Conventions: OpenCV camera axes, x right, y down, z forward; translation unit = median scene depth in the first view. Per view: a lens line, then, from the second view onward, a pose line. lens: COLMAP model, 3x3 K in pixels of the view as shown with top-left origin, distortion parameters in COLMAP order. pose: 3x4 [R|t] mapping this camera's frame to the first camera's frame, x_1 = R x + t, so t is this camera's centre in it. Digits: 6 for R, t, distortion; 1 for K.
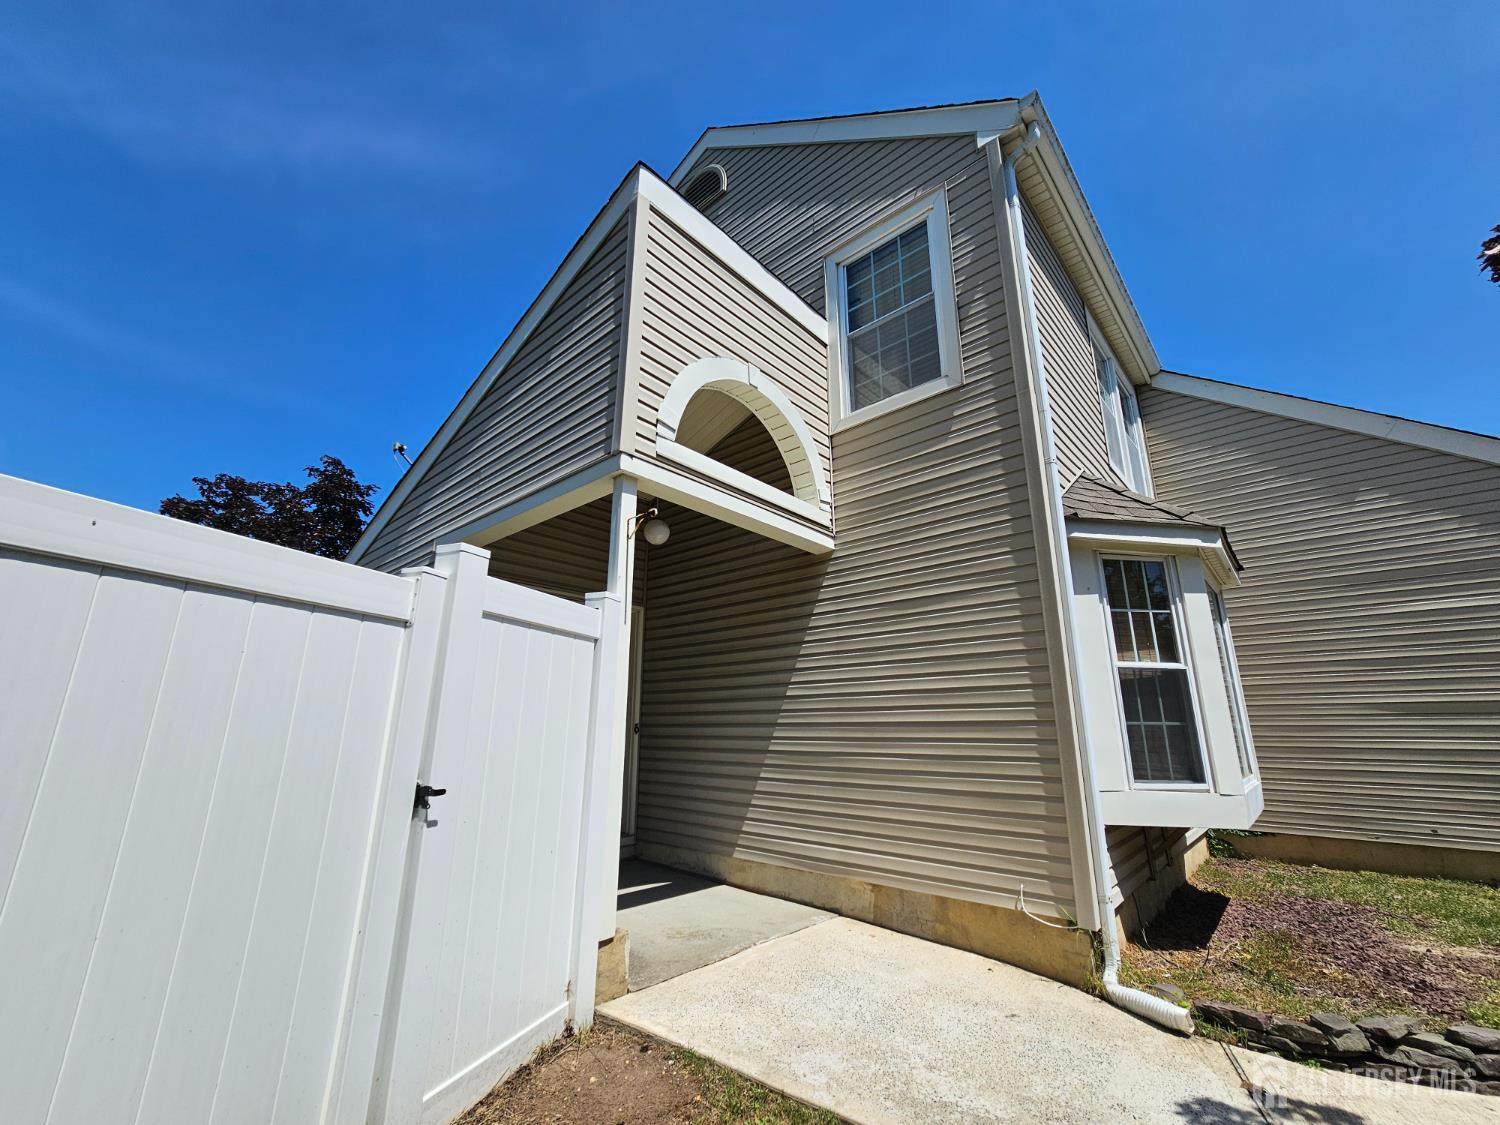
lens RADIAL K [[613.5, 0, 746.5], [0, 613.5, 574.0], [0, 0, 1]] dist [0.002469, -0.000075]
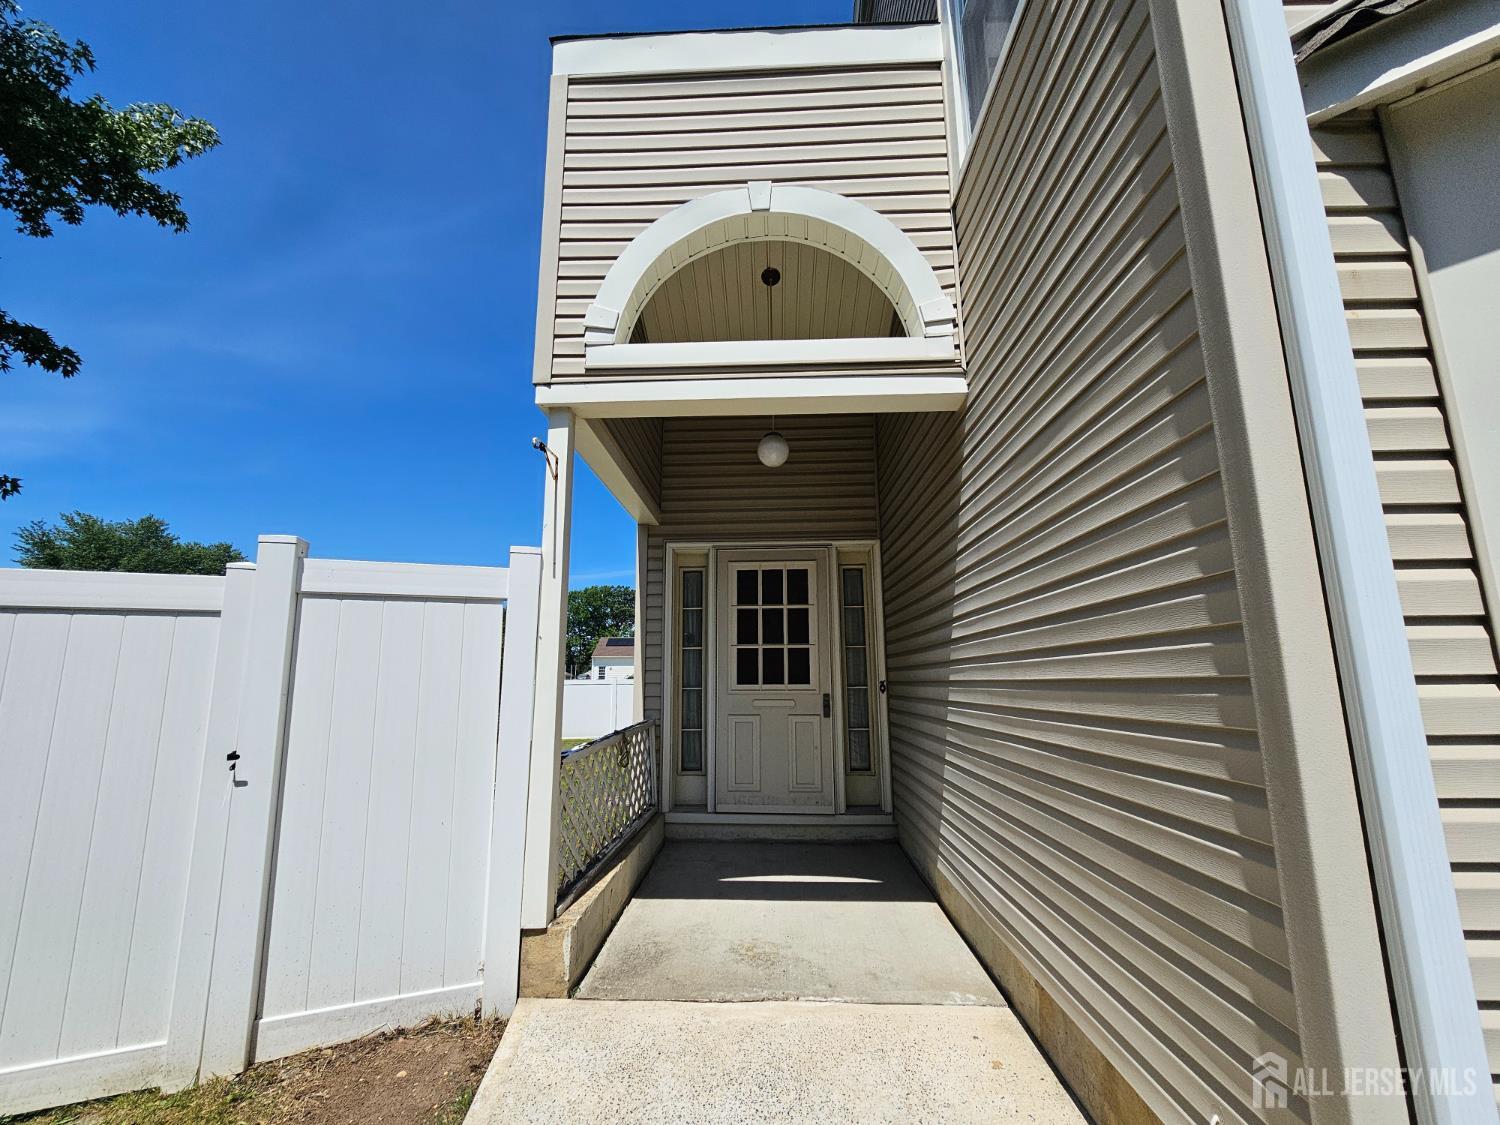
lens RADIAL K [[613.5, 0, 746.5], [0, 613.5, 574.0], [0, 0, 1]] dist [0.002469, -0.000075]
pose [[0.639487, -0.141572, -0.755654, 0.556266], [0.199931, 0.979705, -0.014353, 0.126068], [0.742350, -0.141900, 0.654813, 0.554150]]
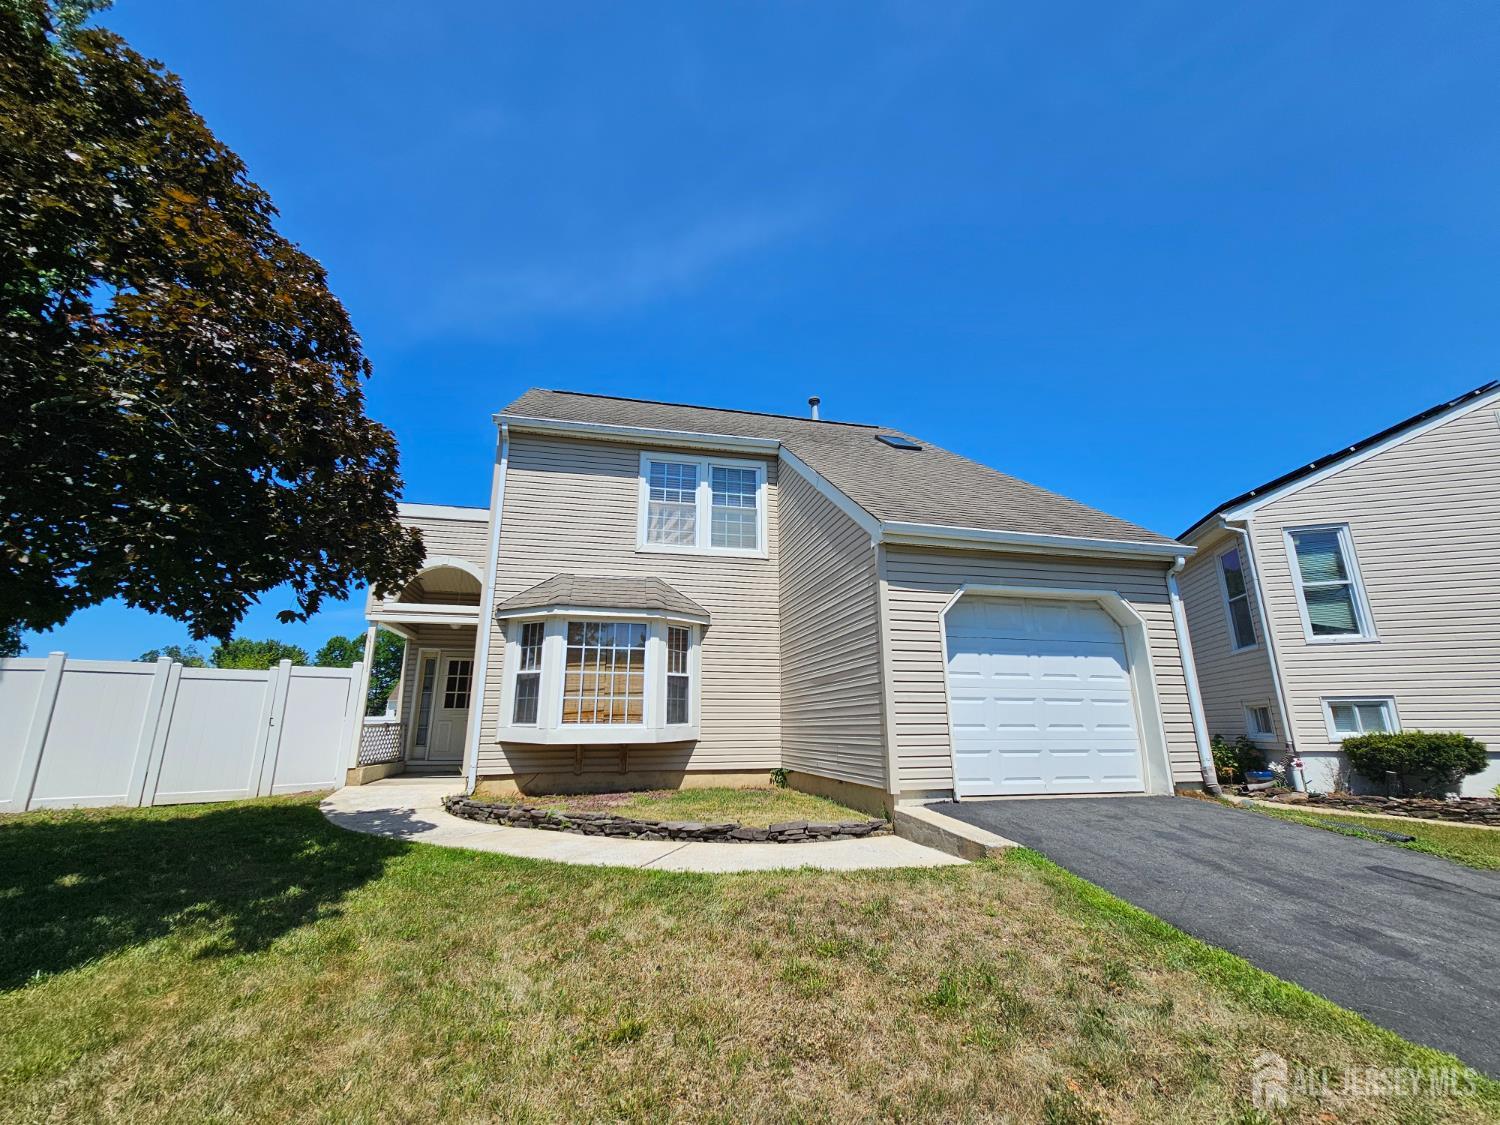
lens RADIAL K [[613.5, 0, 746.5], [0, 613.5, 574.0], [0, 0, 1]] dist [0.002469, -0.000075]
pose [[0.823171, -0.147839, -0.548209, 2.701866], [0.149933, 0.987835, -0.041261, 0.009439], [0.547640, -0.048230, 0.835323, -0.424037]]
